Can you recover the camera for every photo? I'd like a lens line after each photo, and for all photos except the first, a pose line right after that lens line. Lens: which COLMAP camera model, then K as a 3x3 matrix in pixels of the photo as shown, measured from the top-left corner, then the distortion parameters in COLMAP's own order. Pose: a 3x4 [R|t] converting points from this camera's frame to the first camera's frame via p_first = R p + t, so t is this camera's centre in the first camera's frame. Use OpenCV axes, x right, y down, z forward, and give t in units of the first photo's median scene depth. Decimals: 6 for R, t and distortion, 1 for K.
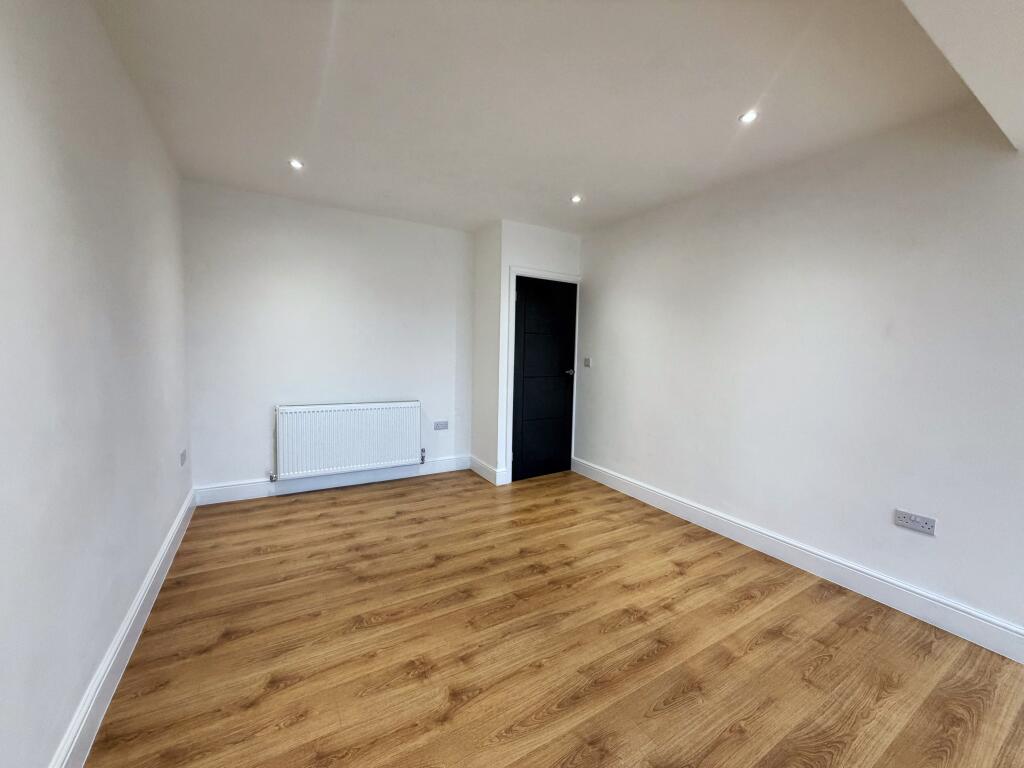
lens RADIAL K [[408.6, 0, 511.4], [0, 408.6, 382.3], [0, 0, 1]] dist [0.000081, -0.000082]
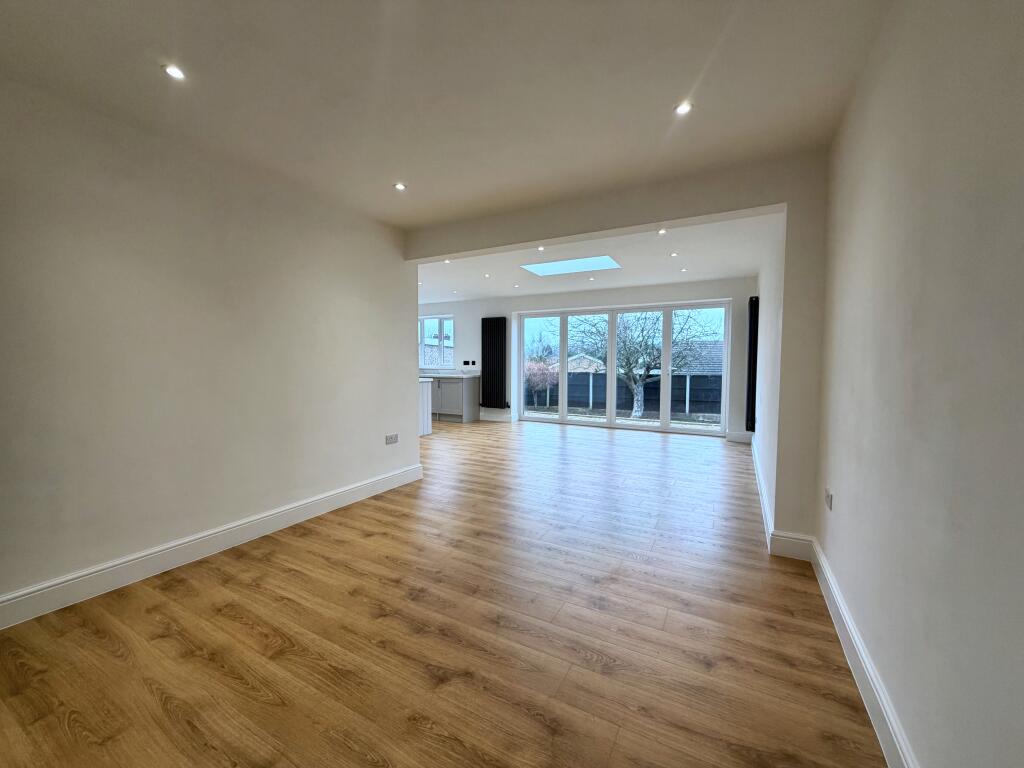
lens RADIAL K [[408.6, 0, 511.4], [0, 408.6, 382.3], [0, 0, 1]] dist [0.000081, -0.000082]
pose [[-0.498008, -0.073883, 0.864019, -0.695882], [0.057246, 0.991389, 0.117771, -0.081613], [-0.865281, 0.108113, -0.489491, 1.102366]]
